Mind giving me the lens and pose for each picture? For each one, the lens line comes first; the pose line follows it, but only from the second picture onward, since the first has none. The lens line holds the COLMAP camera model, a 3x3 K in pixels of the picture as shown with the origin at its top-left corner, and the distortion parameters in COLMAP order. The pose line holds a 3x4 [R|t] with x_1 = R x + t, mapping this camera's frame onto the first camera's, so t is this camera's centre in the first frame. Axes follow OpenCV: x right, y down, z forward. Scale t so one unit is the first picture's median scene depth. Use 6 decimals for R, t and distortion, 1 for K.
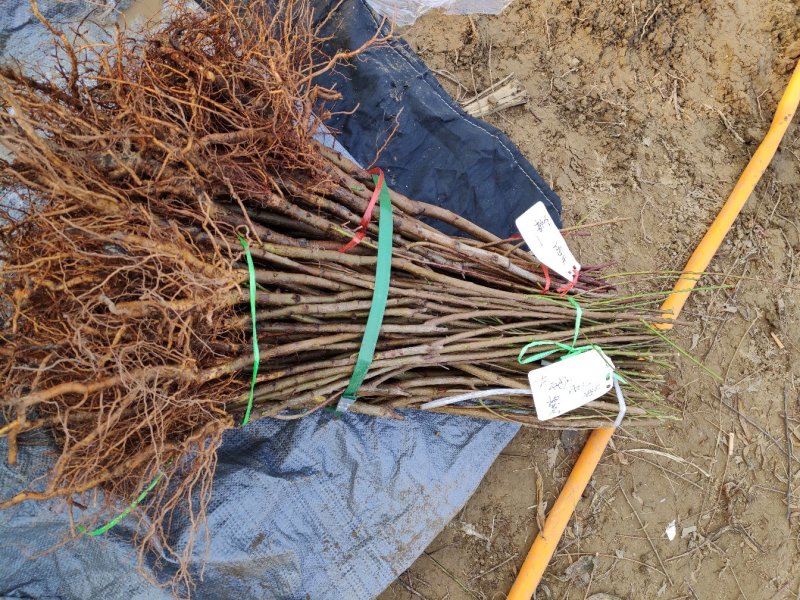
lens RADIAL K [[565.6, 0, 400.0], [0, 565.6, 300.0], [0, 0, 1]] dist [-0.022588, 0.003915]
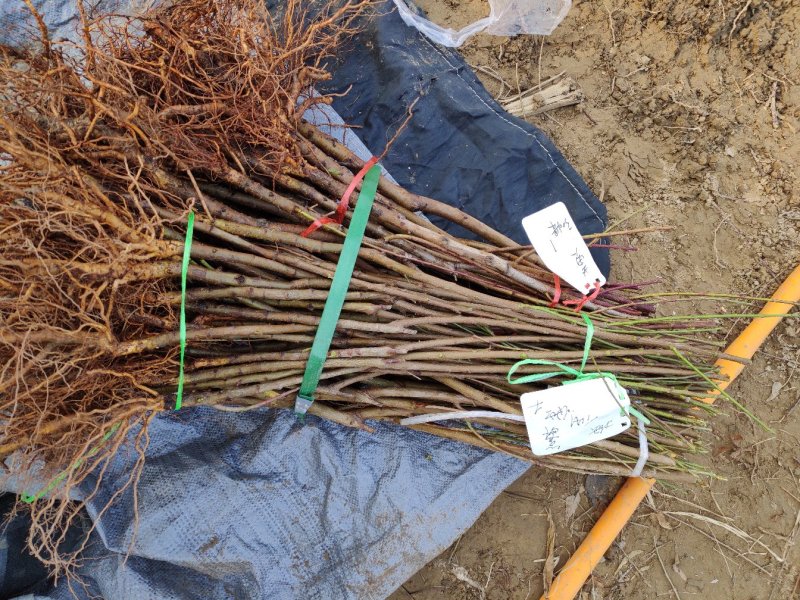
lens RADIAL K [[565.6, 0, 400.0], [0, 565.6, 300.0], [0, 0, 1]] dist [-0.022588, 0.003915]
pose [[0.974854, 0.076151, -0.209429, 0.198262], [-0.088207, 0.994905, -0.048830, 0.039126], [0.204644, 0.066075, 0.976604, 0.110290]]
